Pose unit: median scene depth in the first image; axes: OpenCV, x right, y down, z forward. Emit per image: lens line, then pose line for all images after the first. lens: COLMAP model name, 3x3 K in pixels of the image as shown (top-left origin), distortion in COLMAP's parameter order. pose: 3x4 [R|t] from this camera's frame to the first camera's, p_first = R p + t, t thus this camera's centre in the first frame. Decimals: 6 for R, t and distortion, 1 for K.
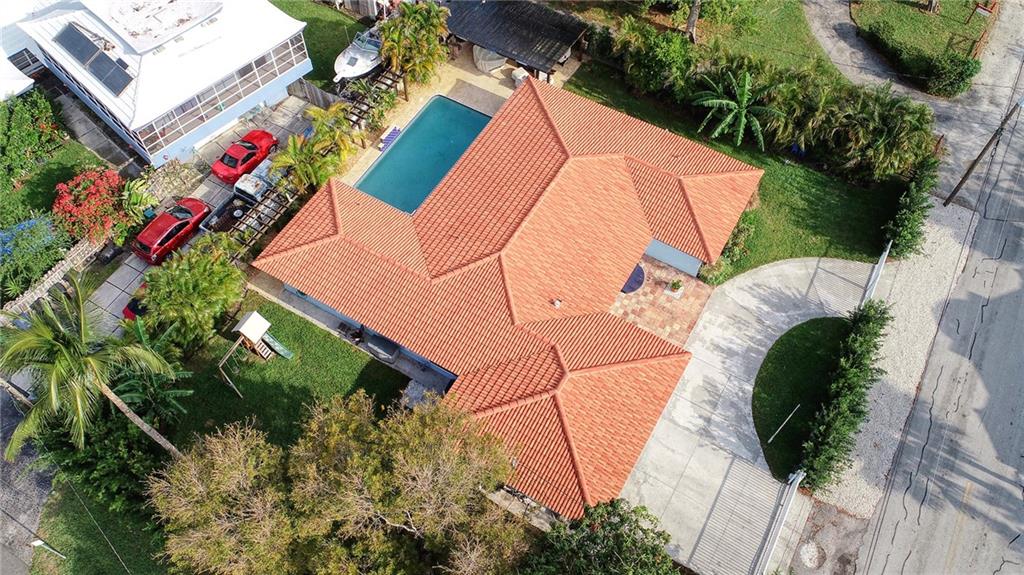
lens RADIAL K [[771.0, 0, 504.9], [0, 771.0, 286.1], [0, 0, 1]] dist [0.000013, -0.004719]
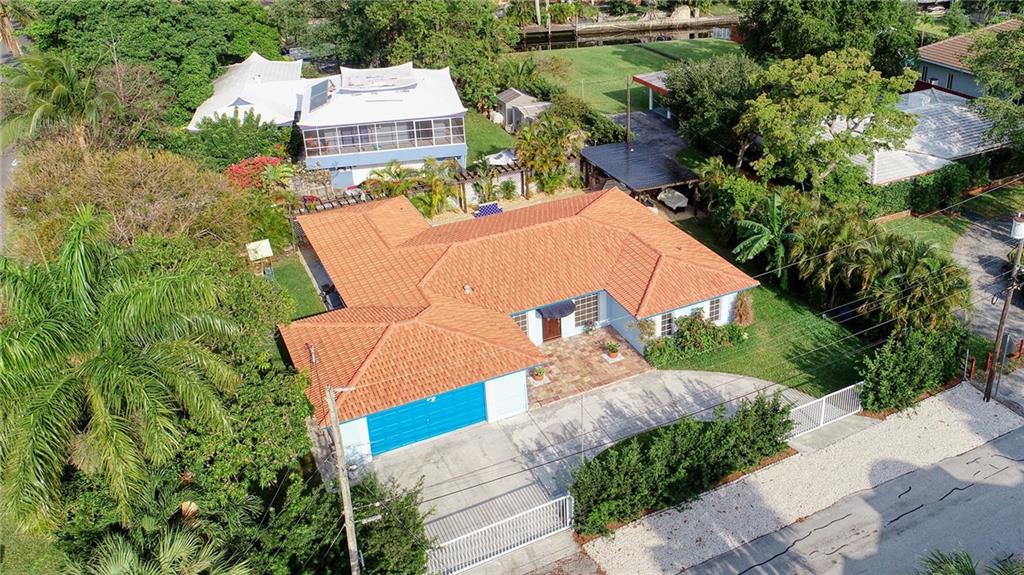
lens RADIAL K [[862.1, 0, 585.6], [0, 862.1, 211.0], [0, 0, 1]] dist [0.001386, -0.004842]
pose [[0.855510, 0.212368, -0.472231, 0.664626], [-0.434880, 0.789715, -0.432700, 0.339494], [0.281036, 0.575543, 0.767964, 0.100083]]
